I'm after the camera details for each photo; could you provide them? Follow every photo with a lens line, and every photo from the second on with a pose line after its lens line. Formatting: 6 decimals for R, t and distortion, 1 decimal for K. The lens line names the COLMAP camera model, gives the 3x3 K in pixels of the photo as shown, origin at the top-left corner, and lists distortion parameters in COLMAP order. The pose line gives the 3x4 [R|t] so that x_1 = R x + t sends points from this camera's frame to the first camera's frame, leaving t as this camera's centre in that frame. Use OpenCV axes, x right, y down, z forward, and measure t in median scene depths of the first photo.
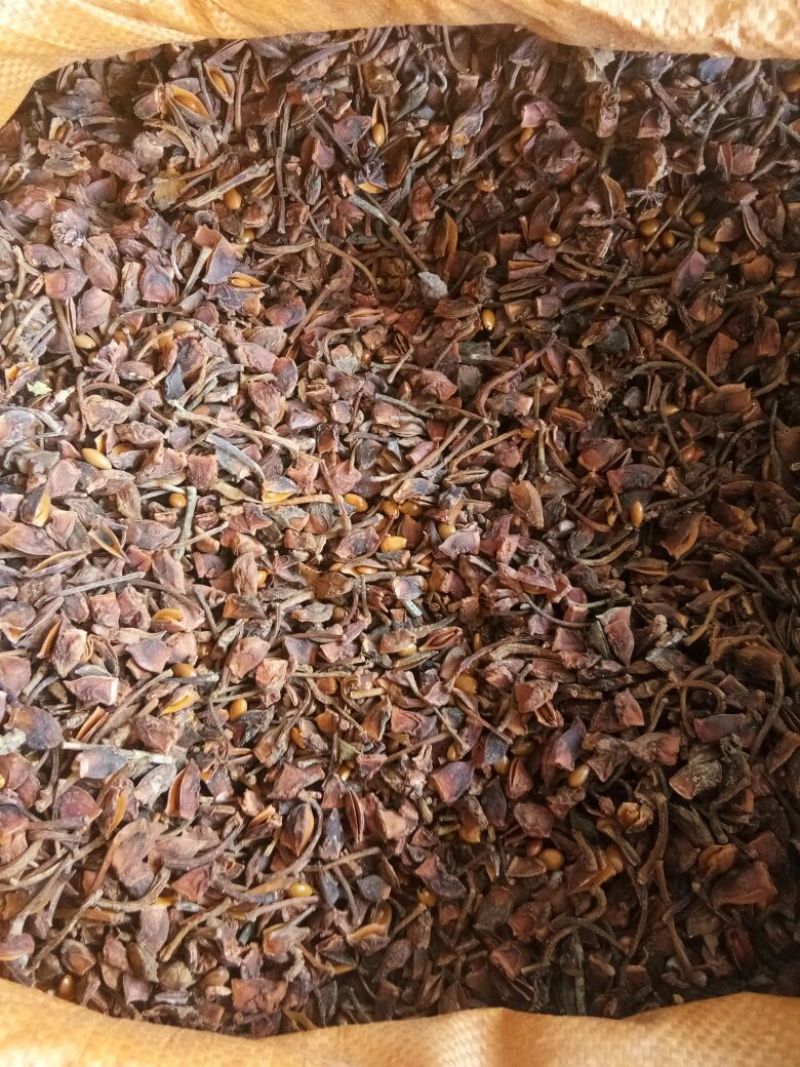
lens RADIAL K [[901.4, 0, 400.0], [0, 901.4, 533.5], [0, 0, 1]] dist [0.081827, -0.166151]
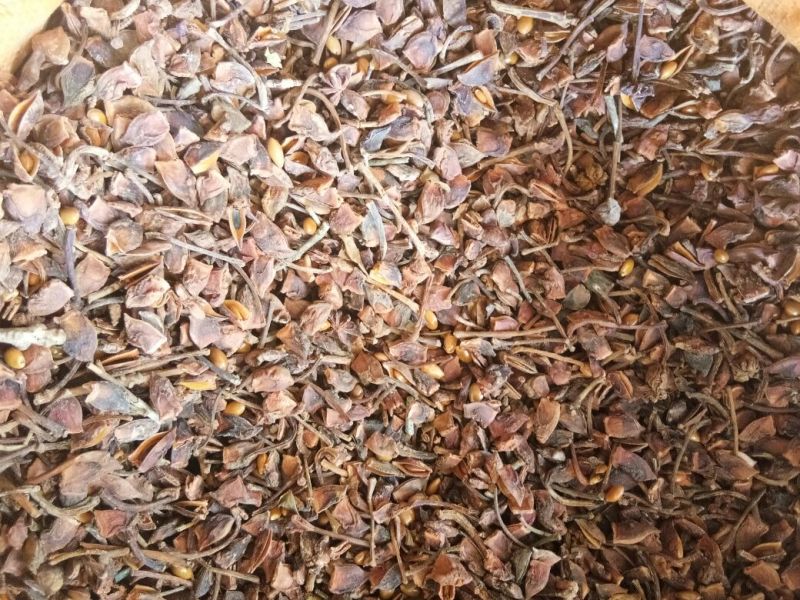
lens RADIAL K [[675.9, 0, 400.0], [0, 675.9, 300.0], [0, 0, 1]] dist [0.081827, -0.166151]
pose [[0.767357, 0.631342, 0.112120, -0.196569], [-0.640940, 0.760378, 0.104986, -0.122922], [-0.018971, -0.152424, 0.988133, 0.184359]]
